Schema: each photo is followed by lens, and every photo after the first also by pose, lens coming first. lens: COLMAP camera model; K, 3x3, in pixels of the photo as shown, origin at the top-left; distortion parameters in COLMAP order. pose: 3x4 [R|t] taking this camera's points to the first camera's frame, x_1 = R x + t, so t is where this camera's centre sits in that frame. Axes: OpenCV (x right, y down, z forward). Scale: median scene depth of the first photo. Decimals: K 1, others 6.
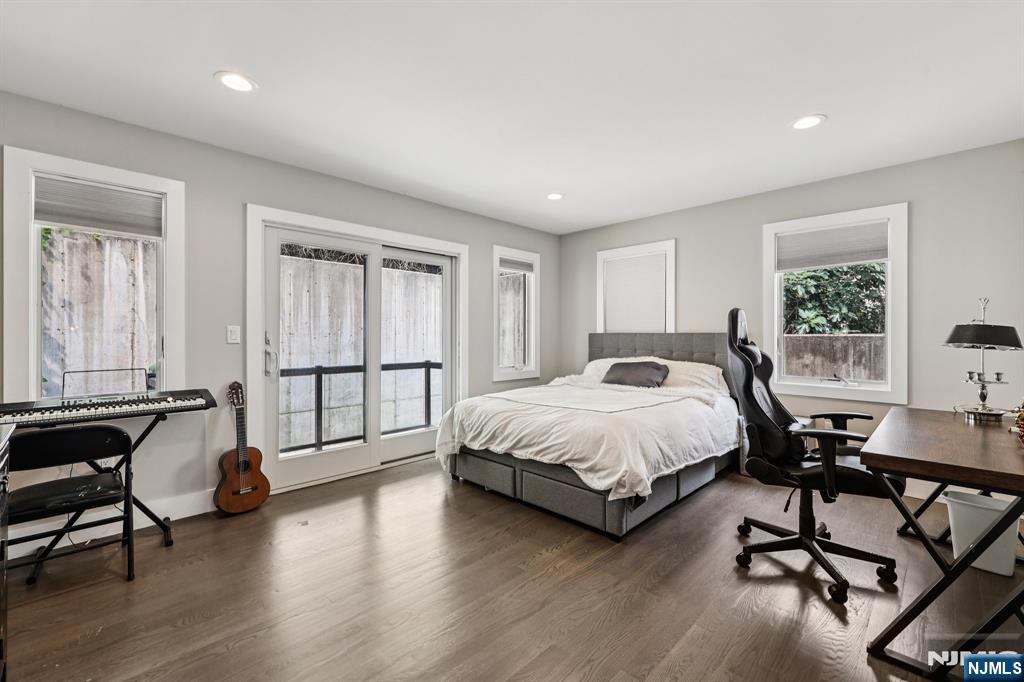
lens RADIAL K [[431.4, 0, 512.9], [0, 431.4, 336.3], [0, 0, 1]] dist [-0.000863, 0.000403]
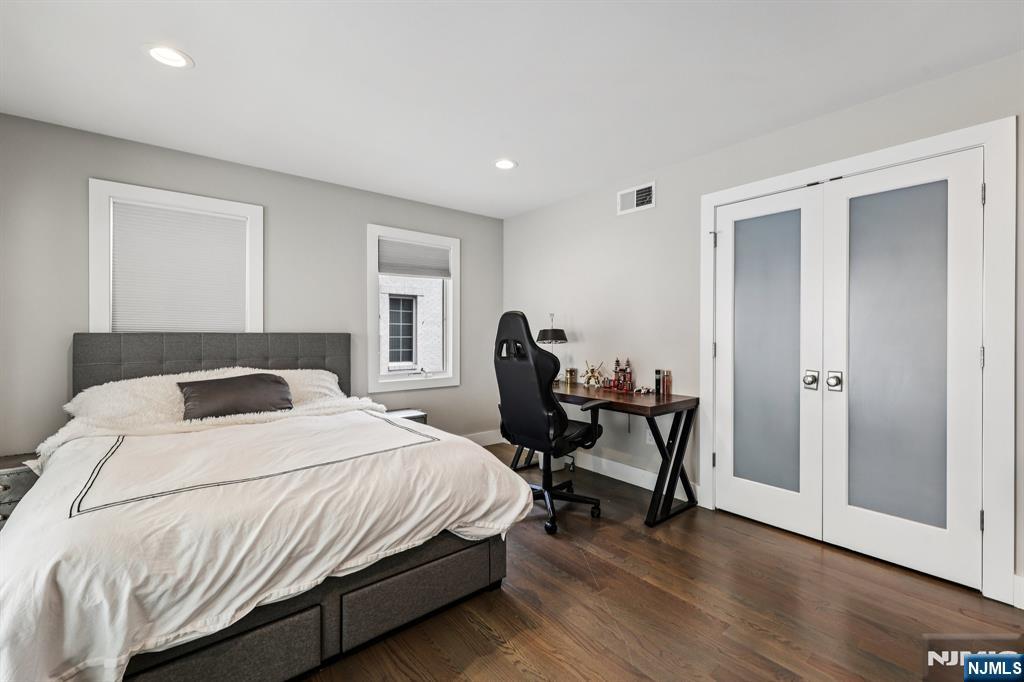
lens RADIAL K [[431.4, 0, 510.8], [0, 431.4, 336.1], [0, 0, 1]] dist [-0.000863, 0.000403]
pose [[0.100990, -0.007116, 0.994862, -0.434178], [0.003516, 0.999971, 0.006795, -0.007284], [-0.994881, 0.002811, 0.101012, 0.673743]]
